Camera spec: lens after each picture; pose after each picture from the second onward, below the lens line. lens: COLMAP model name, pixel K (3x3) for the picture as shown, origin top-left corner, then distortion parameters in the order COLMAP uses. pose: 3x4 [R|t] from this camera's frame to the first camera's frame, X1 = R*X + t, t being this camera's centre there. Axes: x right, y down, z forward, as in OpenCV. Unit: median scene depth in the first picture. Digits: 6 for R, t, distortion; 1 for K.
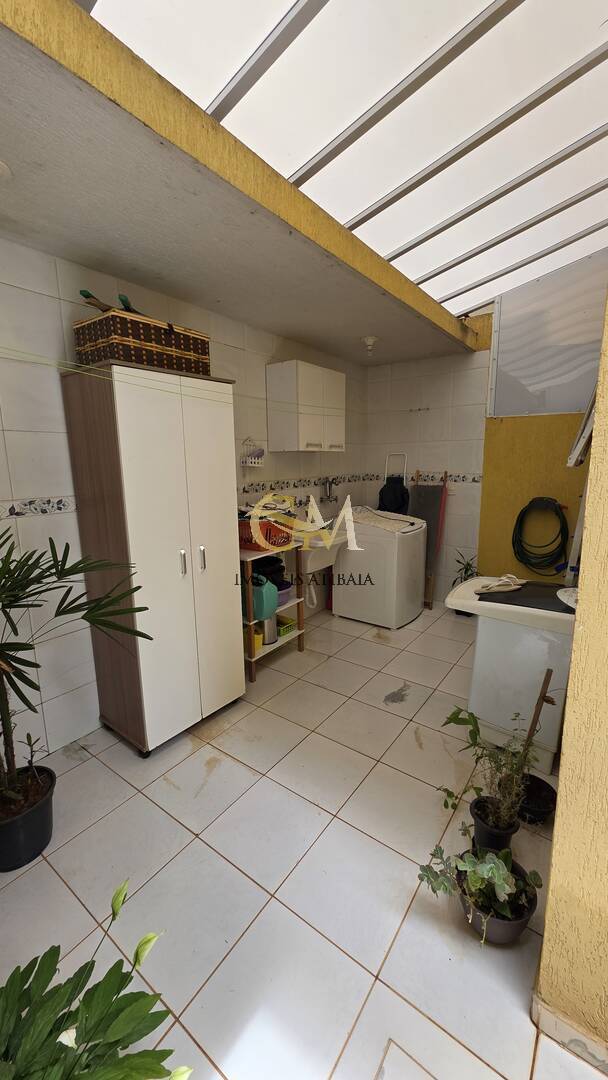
lens RADIAL K [[431.2, 0, 308.3], [0, 431.2, 536.4], [0, 0, 1]] dist [0.003052, 0.000321]
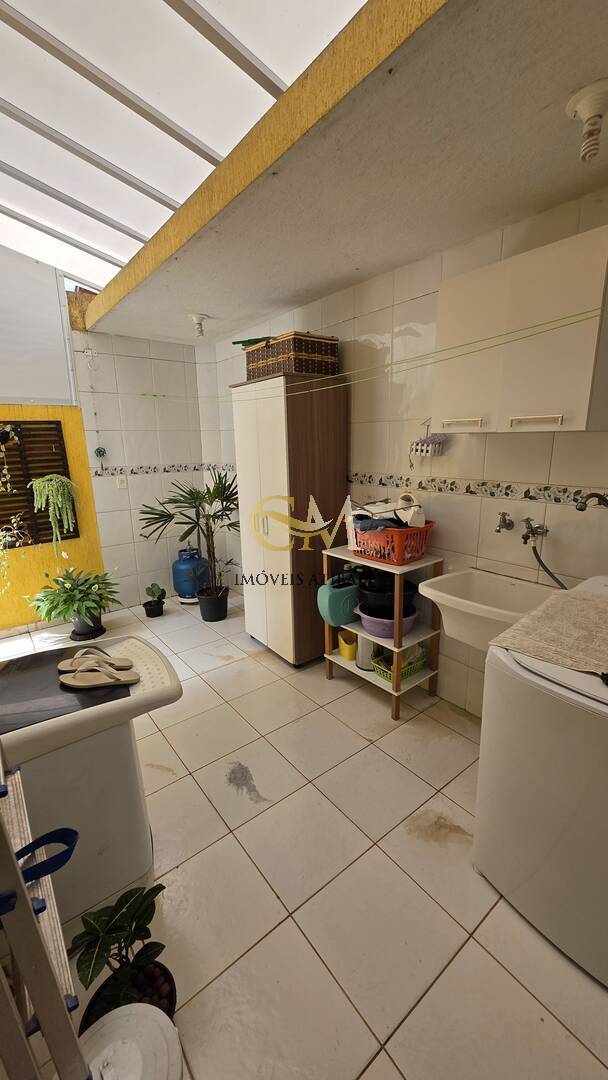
lens RADIAL K [[431.2, 0, 308.0], [0, 431.2, 544.5], [0, 0, 1]] dist [0.003052, 0.000321]
pose [[-0.278364, 0.219982, -0.934945, 0.581948], [-0.173481, 0.945893, 0.274209, -0.164293], [0.944679, 0.238525, -0.225139, 0.896883]]
